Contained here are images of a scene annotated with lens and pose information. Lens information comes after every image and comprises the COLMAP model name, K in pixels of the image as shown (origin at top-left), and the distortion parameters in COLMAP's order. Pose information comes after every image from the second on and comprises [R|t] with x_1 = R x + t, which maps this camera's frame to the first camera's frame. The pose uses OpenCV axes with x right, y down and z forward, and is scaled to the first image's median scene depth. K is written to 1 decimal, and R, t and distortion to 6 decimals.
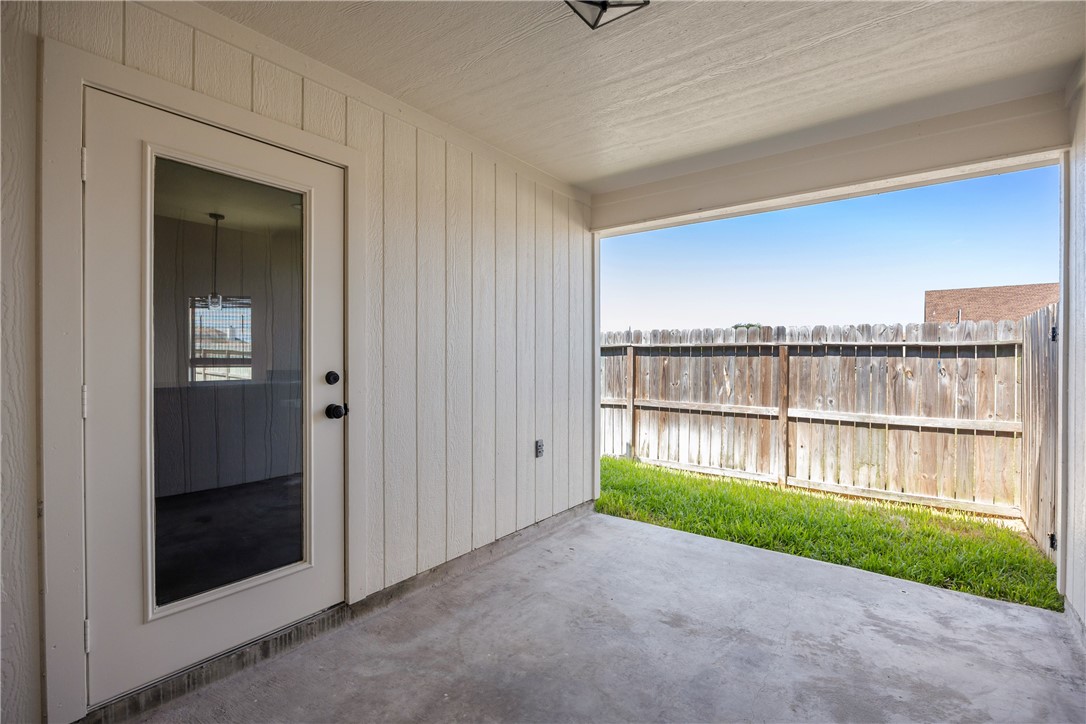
lens RADIAL K [[495.7, 0, 544.6], [0, 495.7, 363.0], [0, 0, 1]] dist [-0.000074, -0.002446]
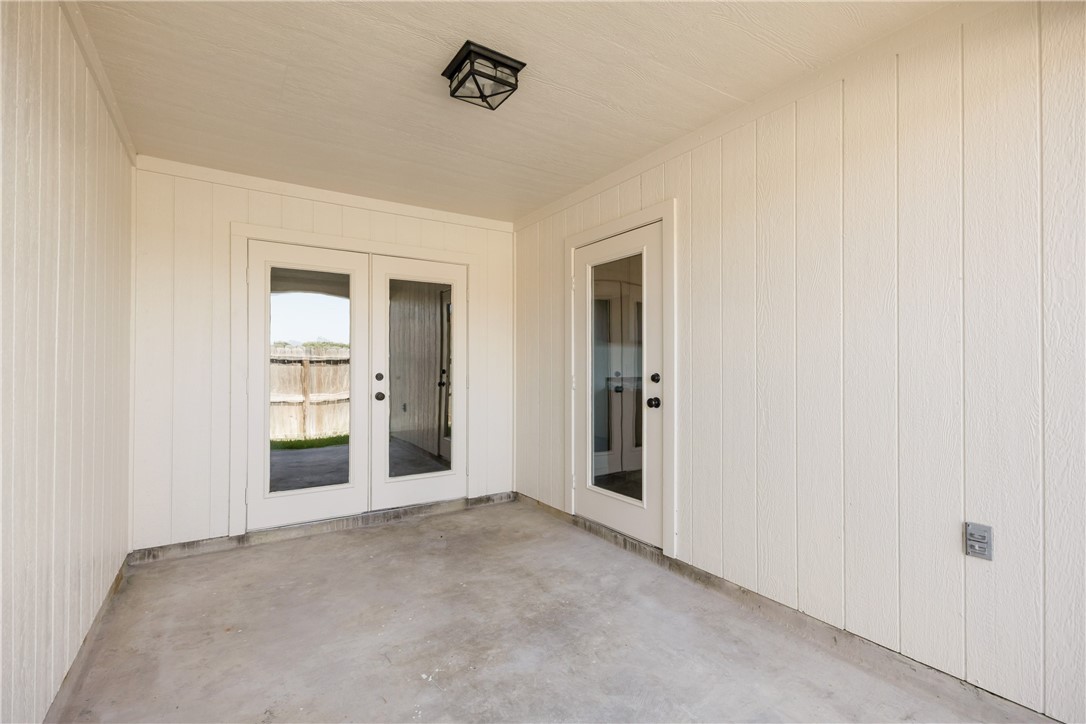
lens RADIAL K [[495.7, 0, 541.6], [0, 495.7, 361.3], [0, 0, 1]] dist [-0.000074, -0.002446]
pose [[-0.342338, -0.012915, -0.939488, 0.411034], [-0.015832, 0.999843, -0.007976, 0.000231], [0.939444, 0.012143, -0.342488, 0.500059]]
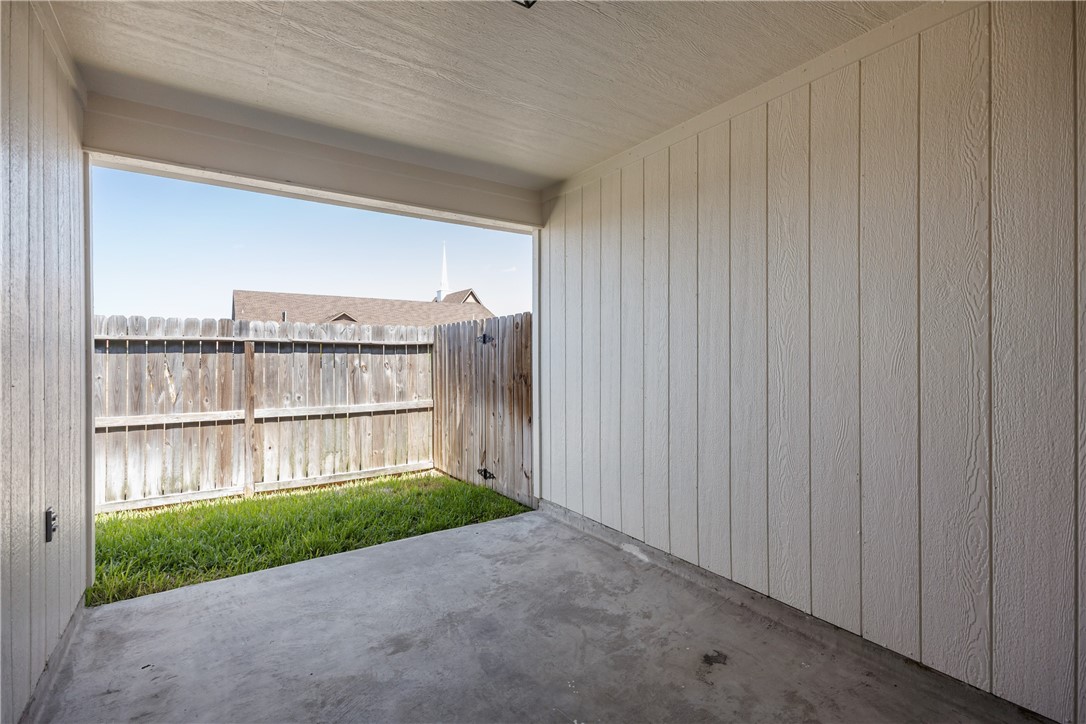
lens RADIAL K [[495.7, 0, 552.1], [0, 495.7, 356.0], [0, 0, 1]] dist [-0.000074, -0.002446]
pose [[0.309263, -0.007118, 0.950950, -0.230635], [0.012102, 0.999920, 0.003549, -0.004940], [-0.950900, 0.010411, 0.309324, 0.200625]]
